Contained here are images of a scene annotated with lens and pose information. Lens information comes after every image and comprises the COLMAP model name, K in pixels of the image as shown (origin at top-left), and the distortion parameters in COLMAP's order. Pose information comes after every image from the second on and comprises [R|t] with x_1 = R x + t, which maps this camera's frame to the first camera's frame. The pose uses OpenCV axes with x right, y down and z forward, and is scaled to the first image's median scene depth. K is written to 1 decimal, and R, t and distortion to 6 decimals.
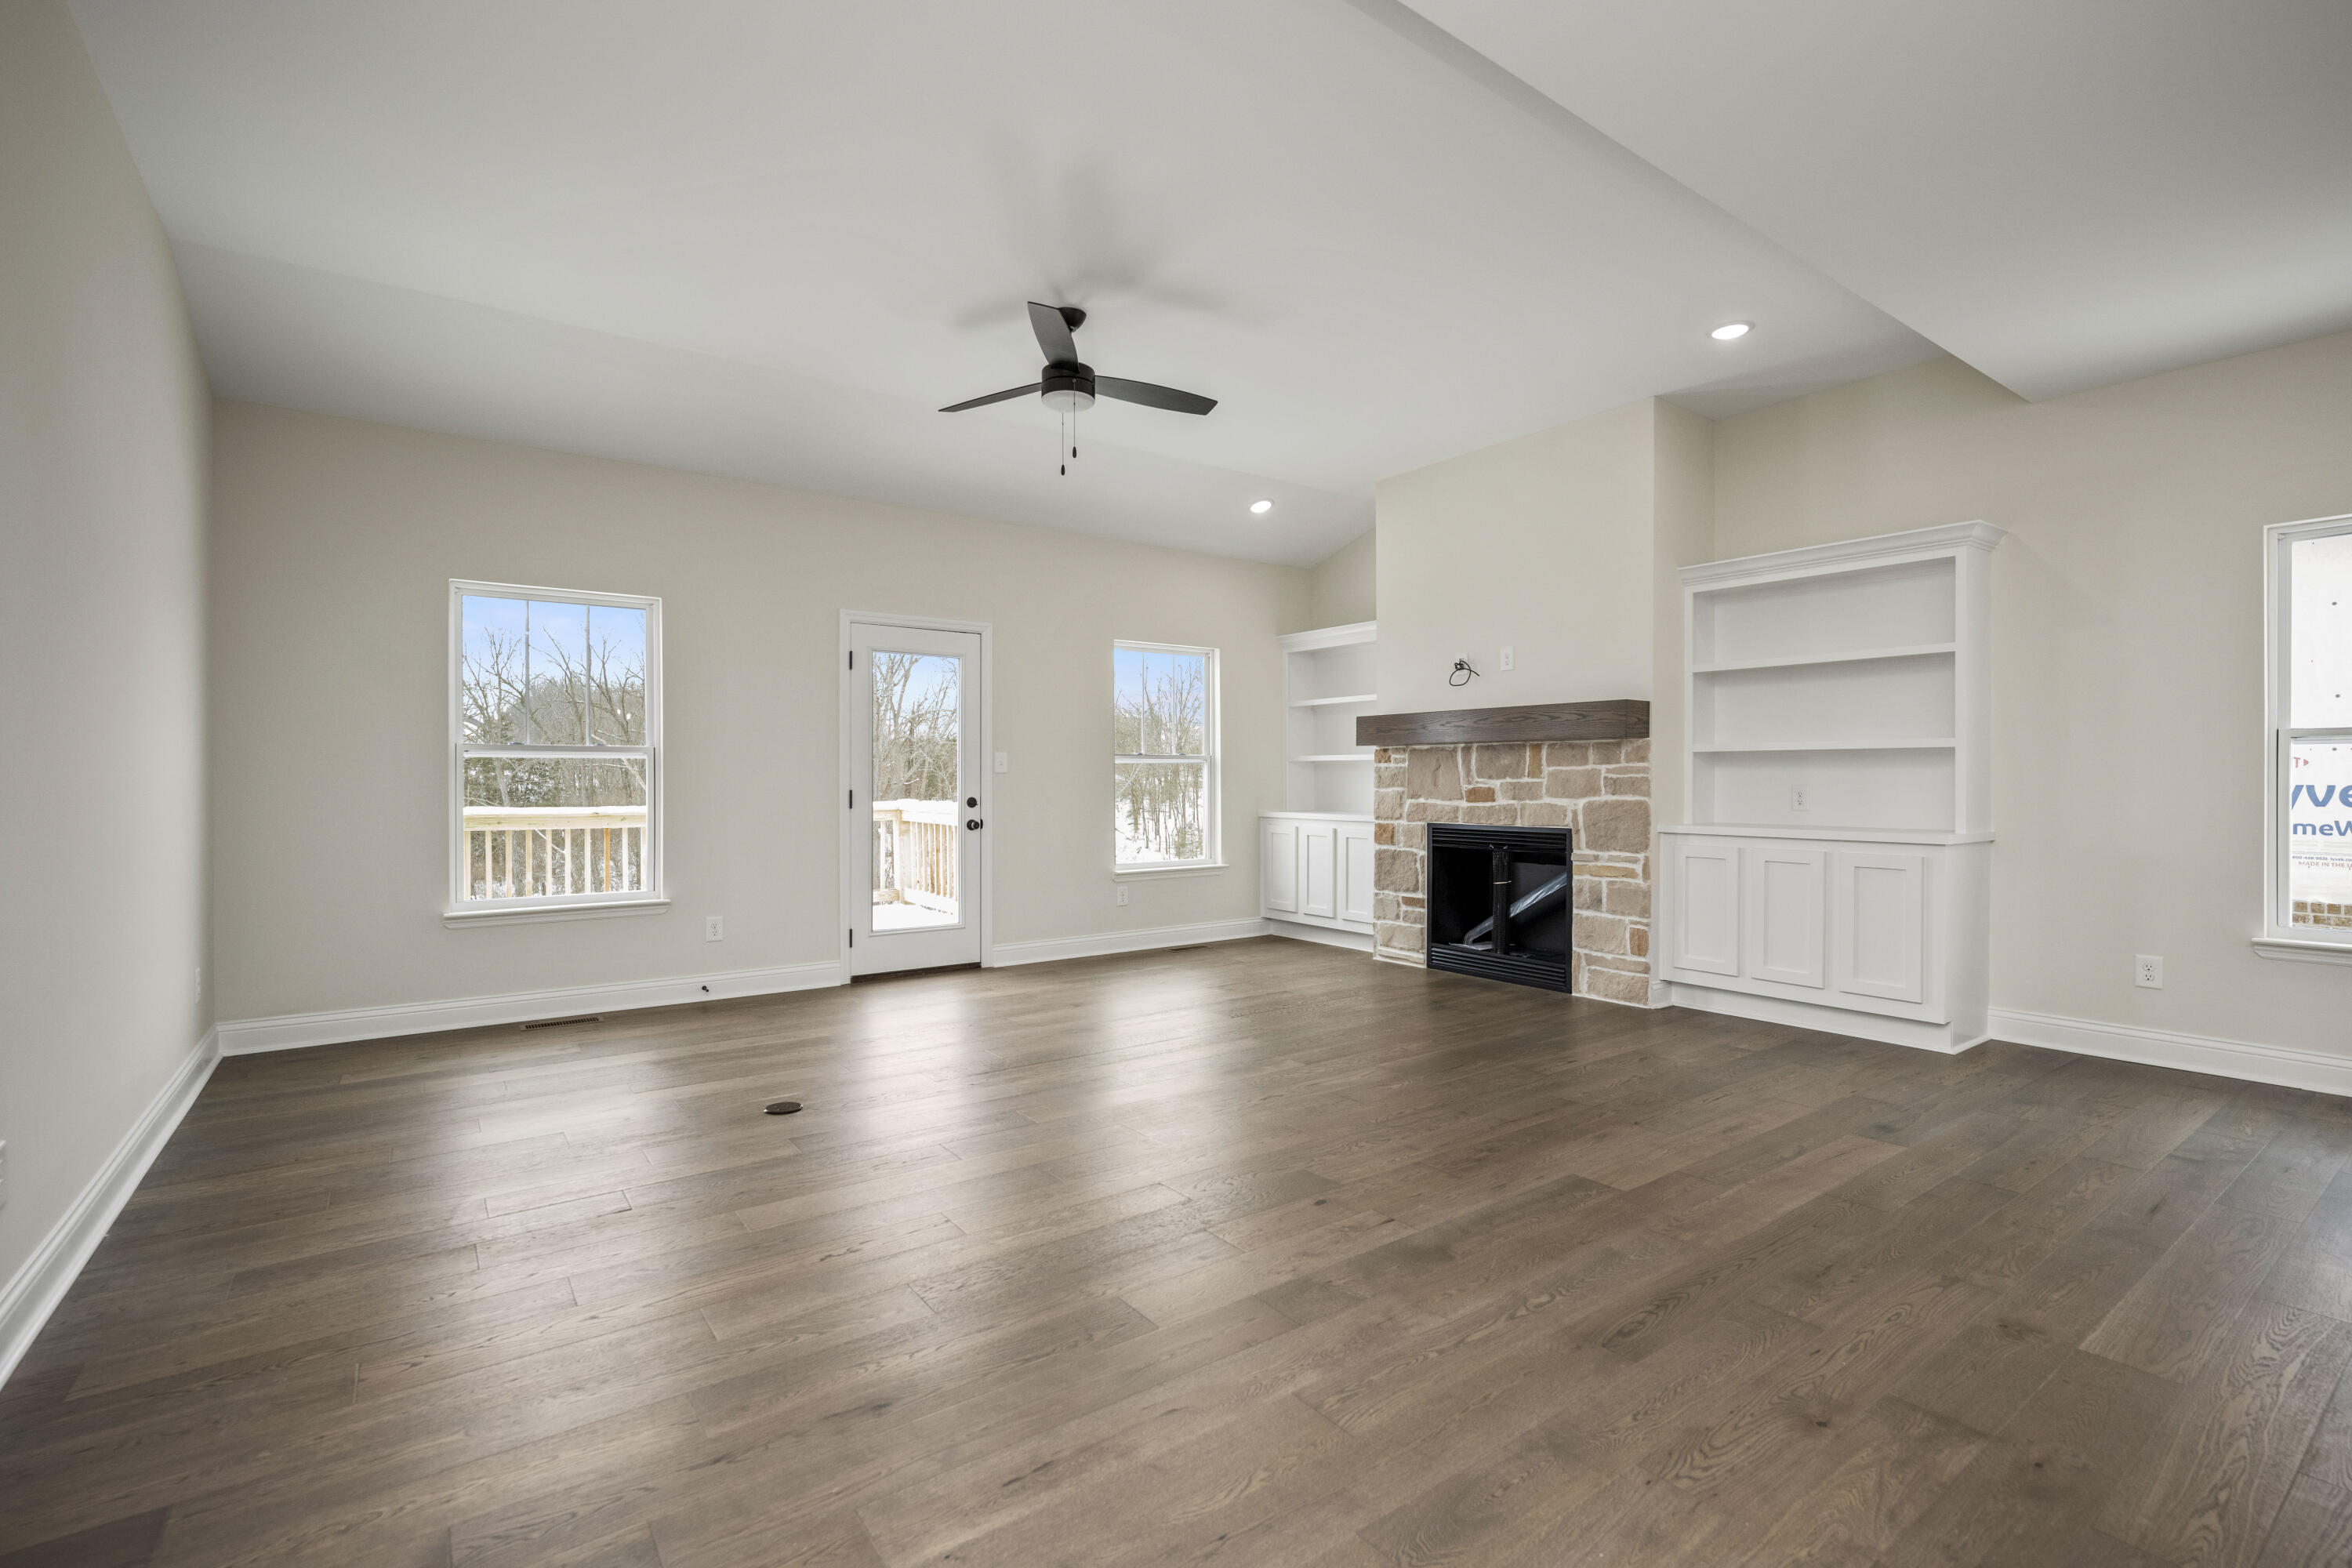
lens RADIAL K [[1056.8, 0, 1184.2], [0, 1056.8, 784.2], [0, 0, 1]] dist [0.000013, 0.000525]
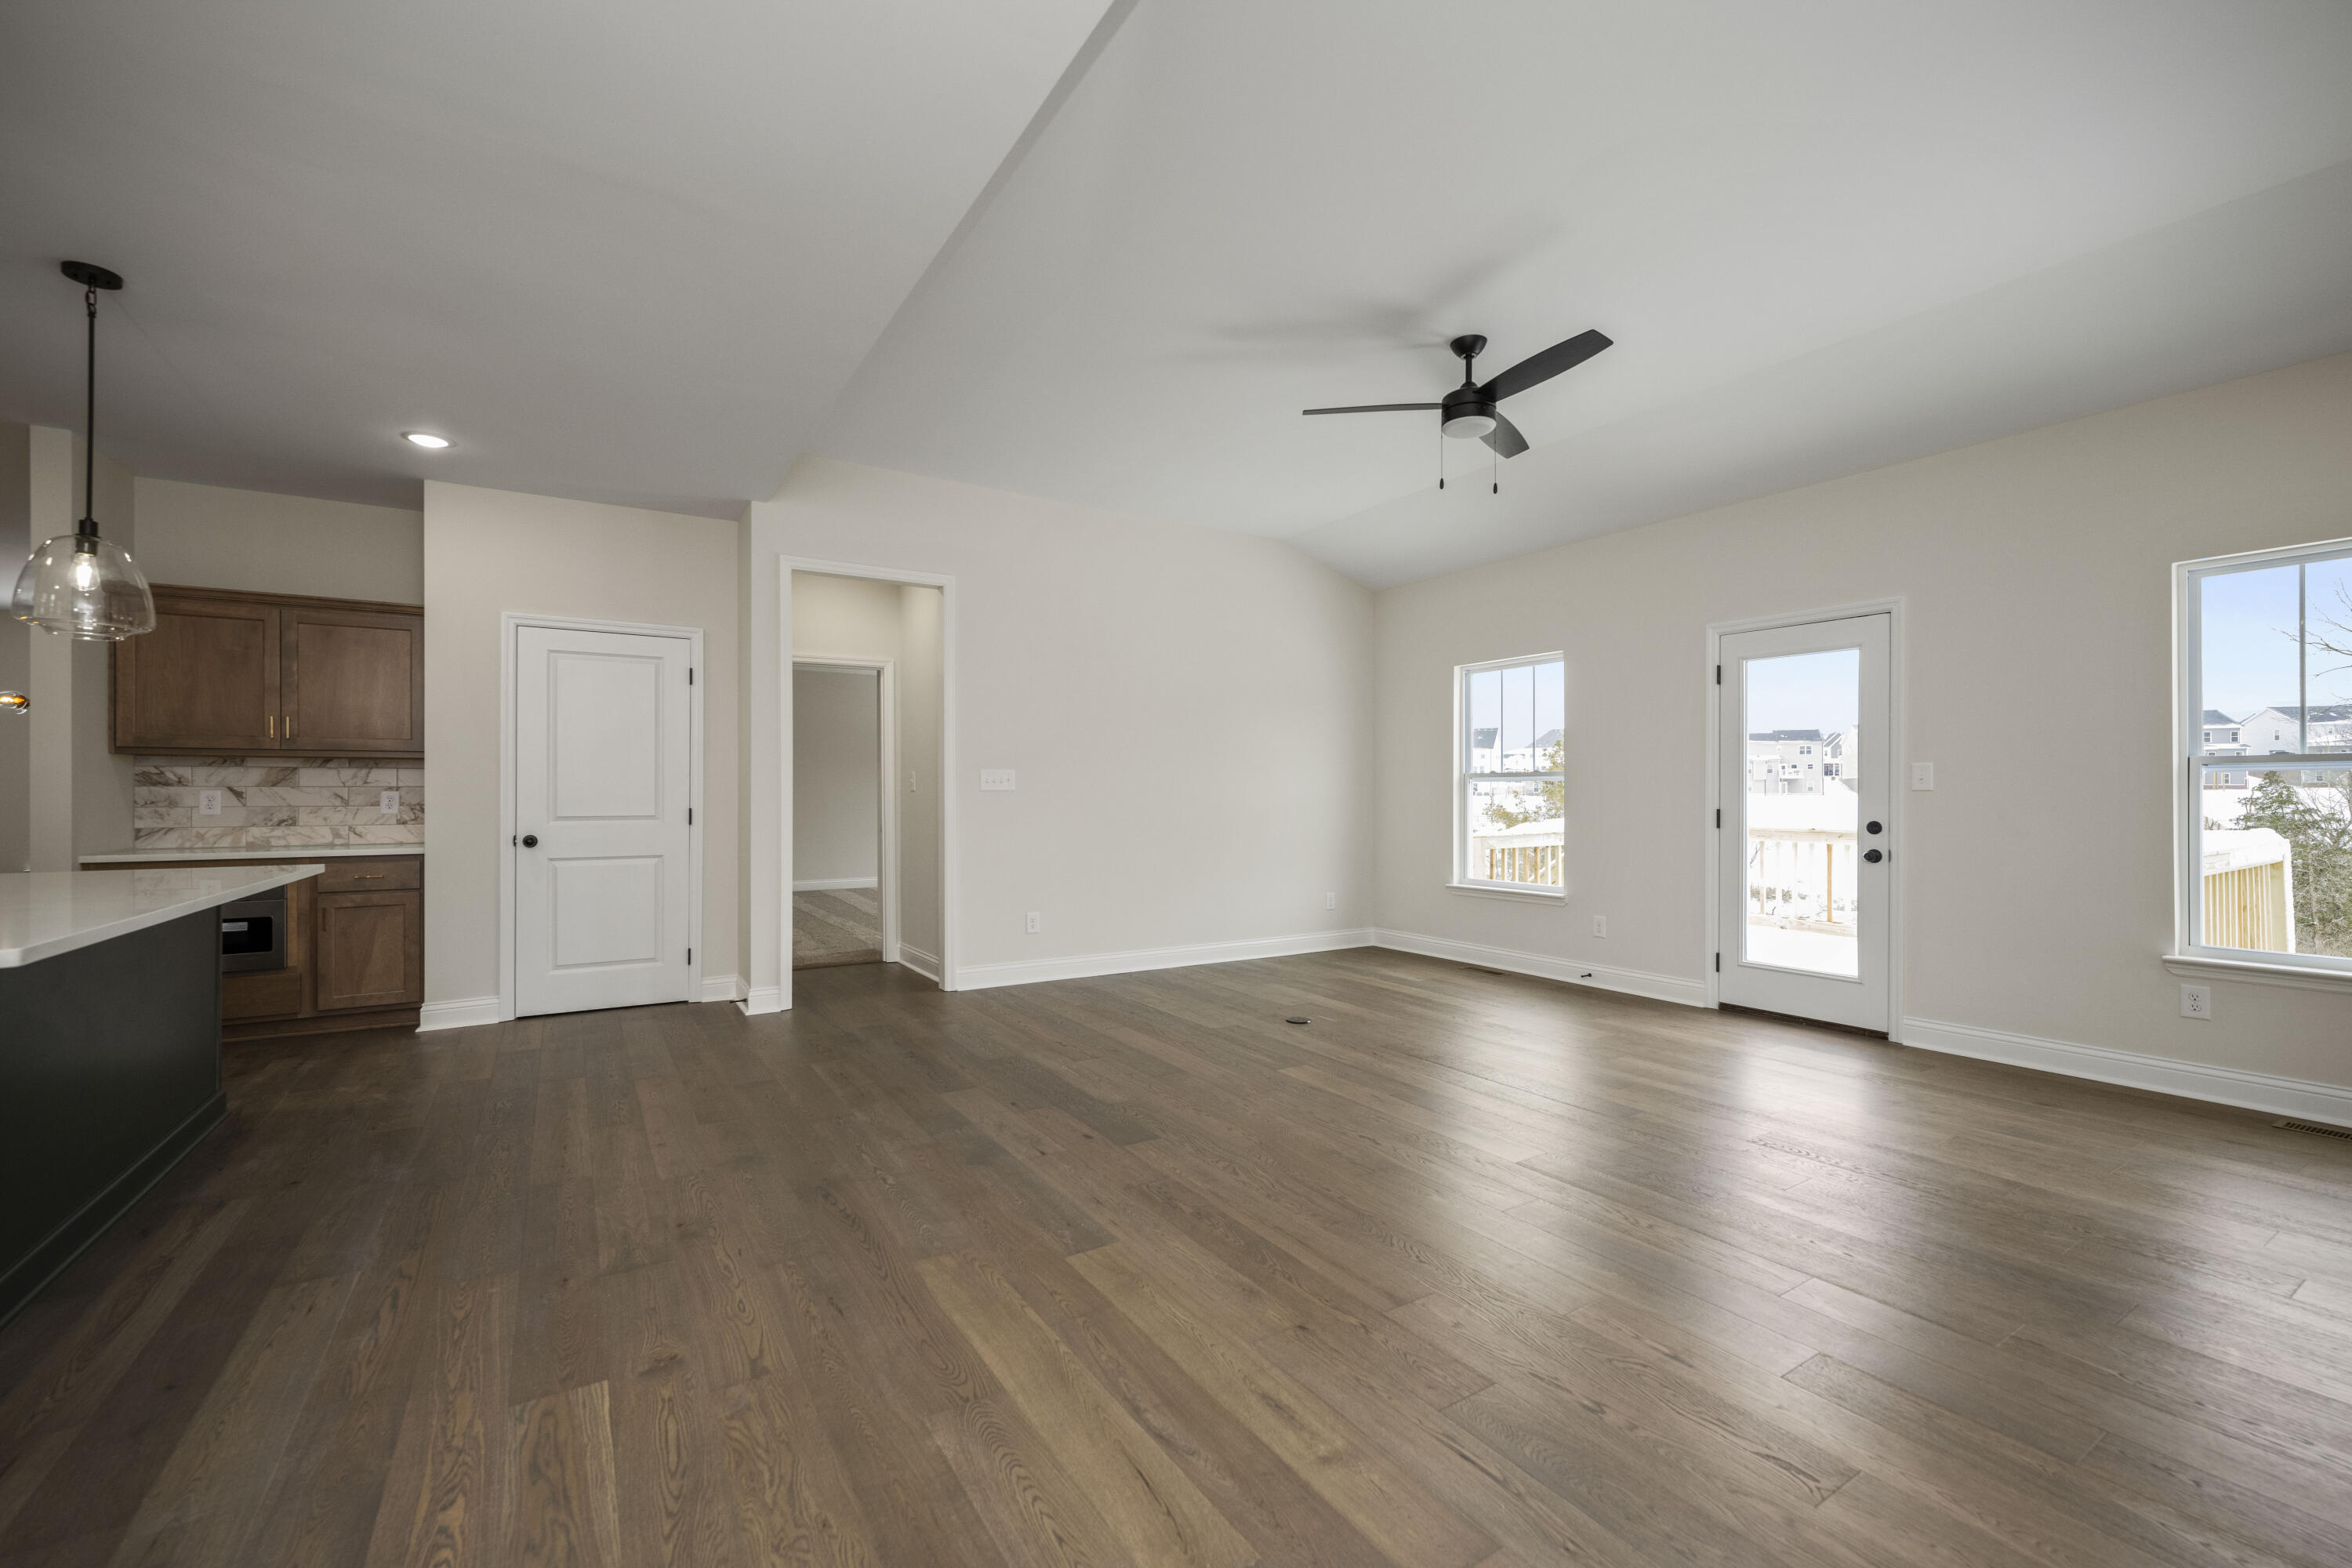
lens RADIAL K [[1001.5, 0, 1186.9], [0, 1001.5, 787.9], [0, 0, 1]] dist [0.000383, -0.000020]
pose [[-0.080682, -0.006327, -0.996720, 0.663614], [-0.006084, 0.999964, -0.005856, -0.005543], [0.996721, 0.005592, -0.080718, 0.615939]]
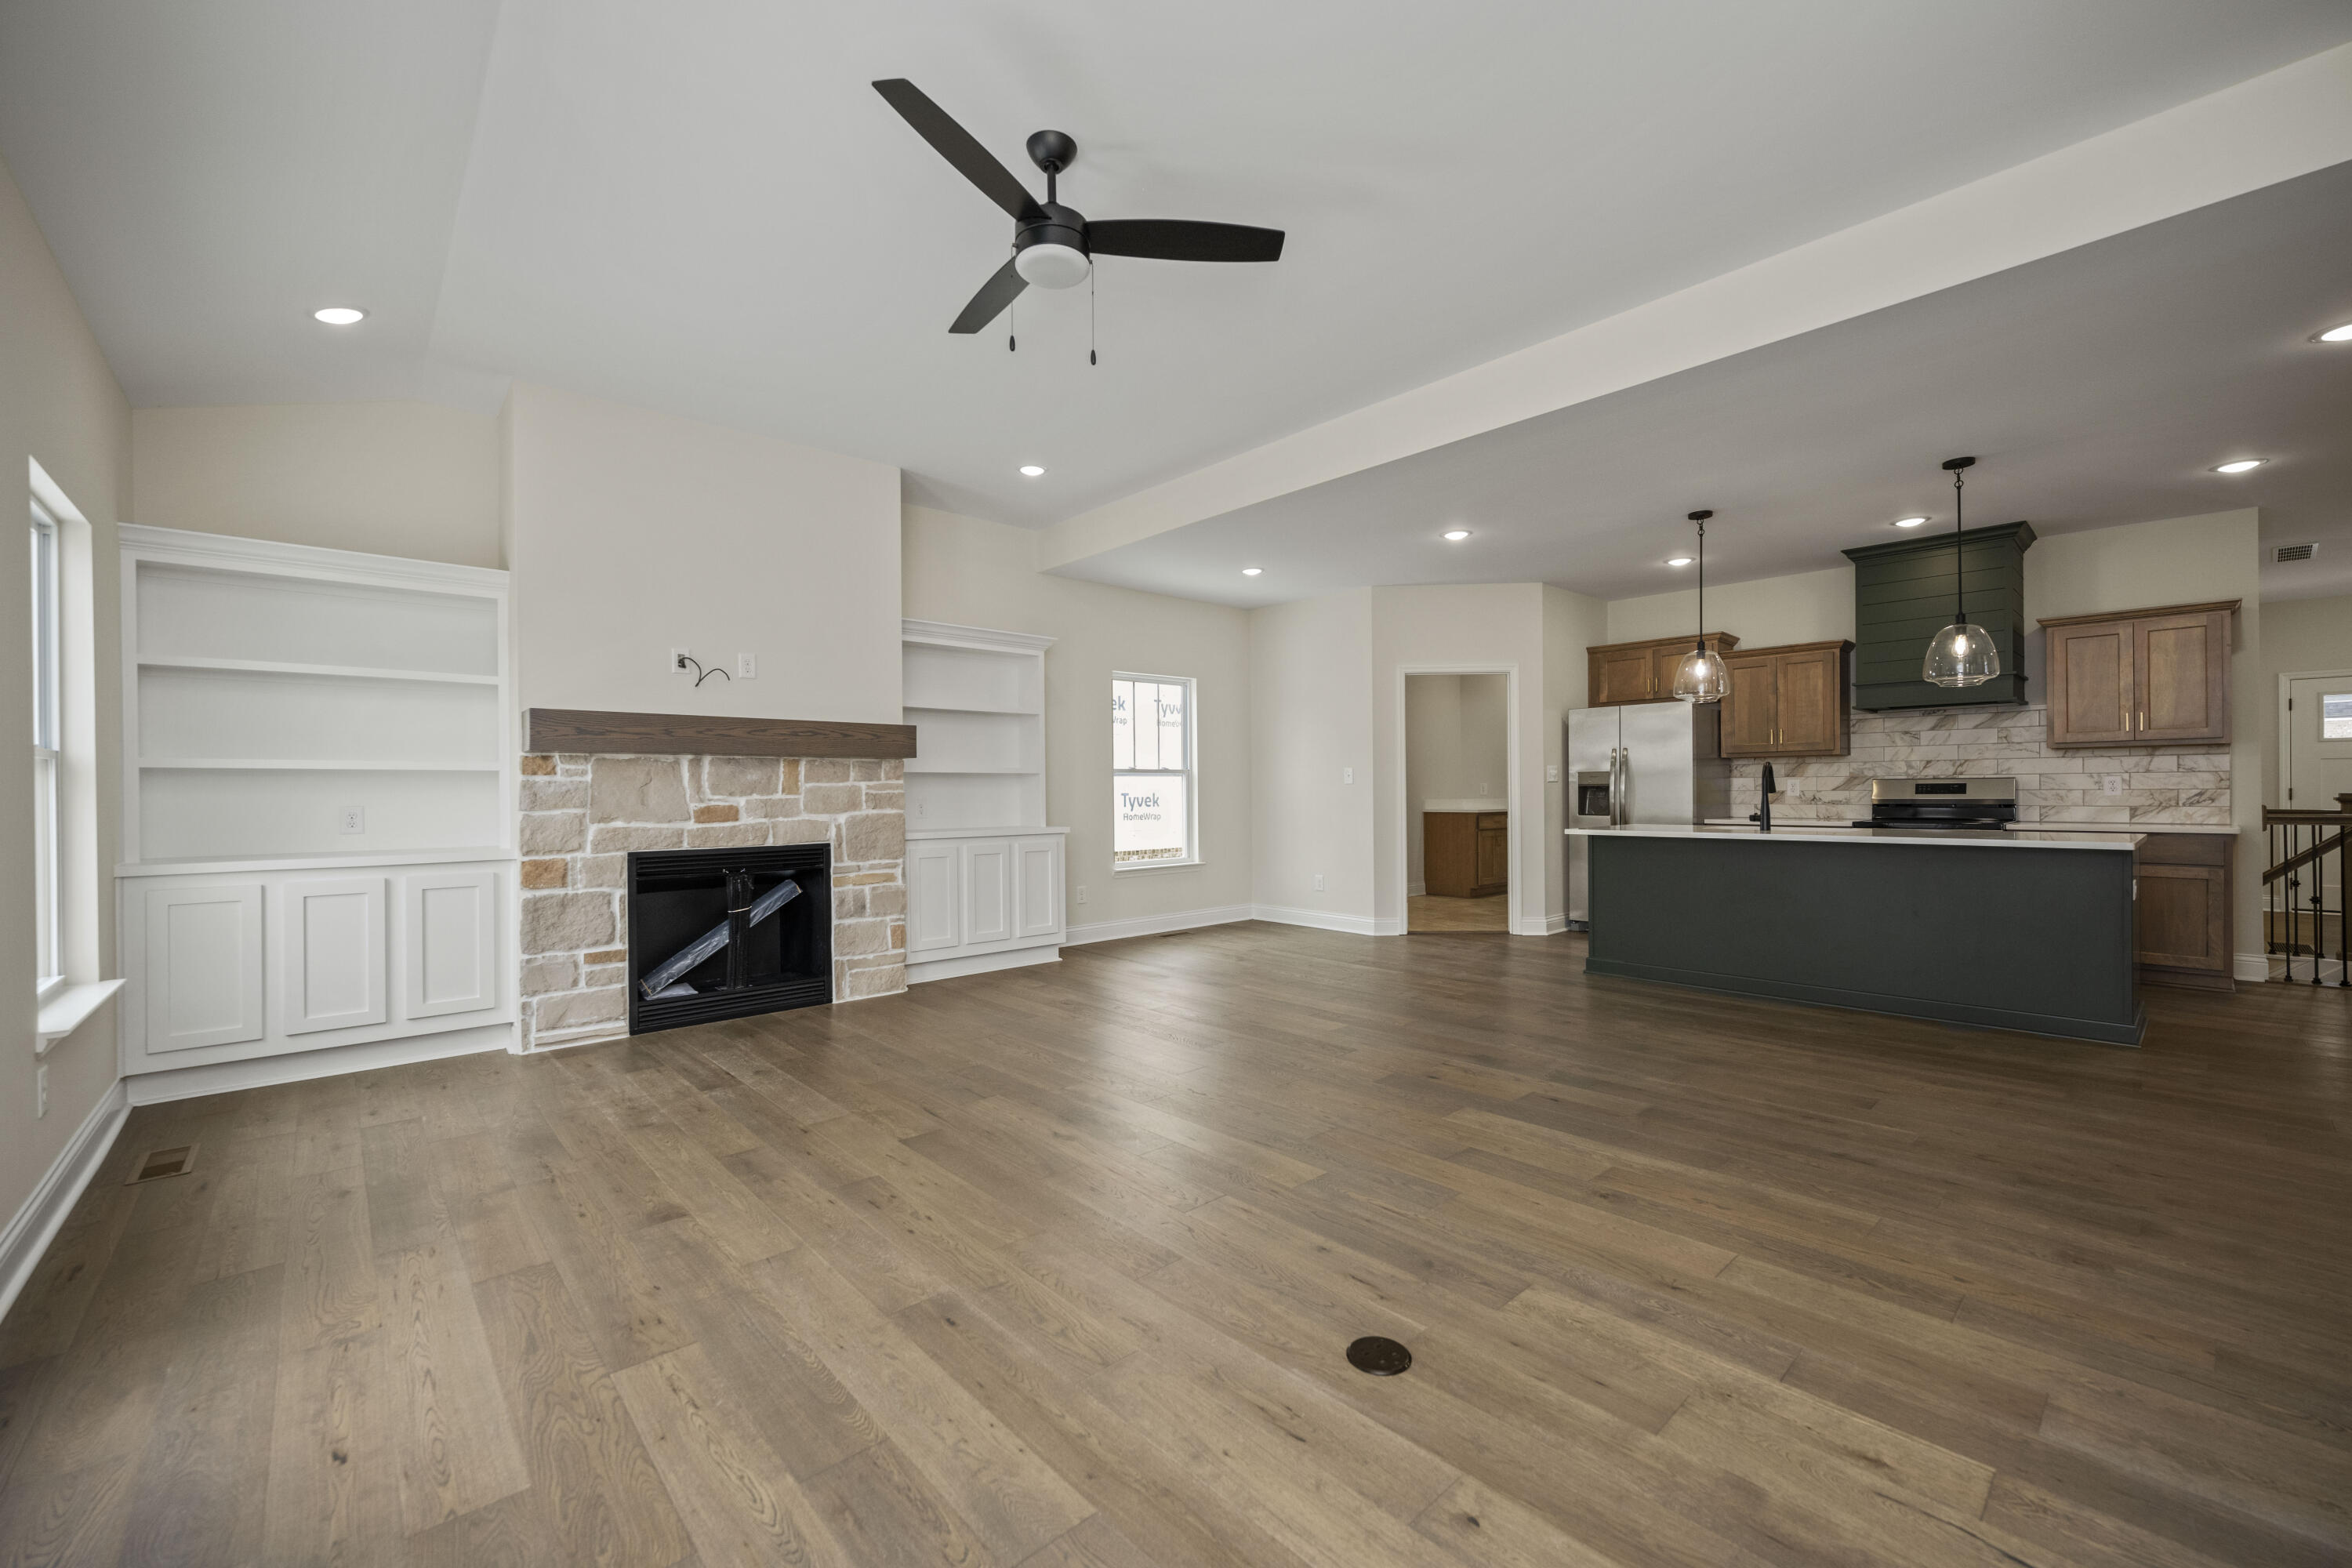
lens RADIAL K [[920.8, 0, 1183.3], [0, 920.8, 793.1], [0, 0, 1]] dist [-0.003275, -0.000336]
pose [[-0.094562, 0.000904, 0.995519, -0.564650], [0.014697, 0.999892, 0.000488, -0.002356], [-0.995410, 0.014678, -0.094565, 0.742408]]
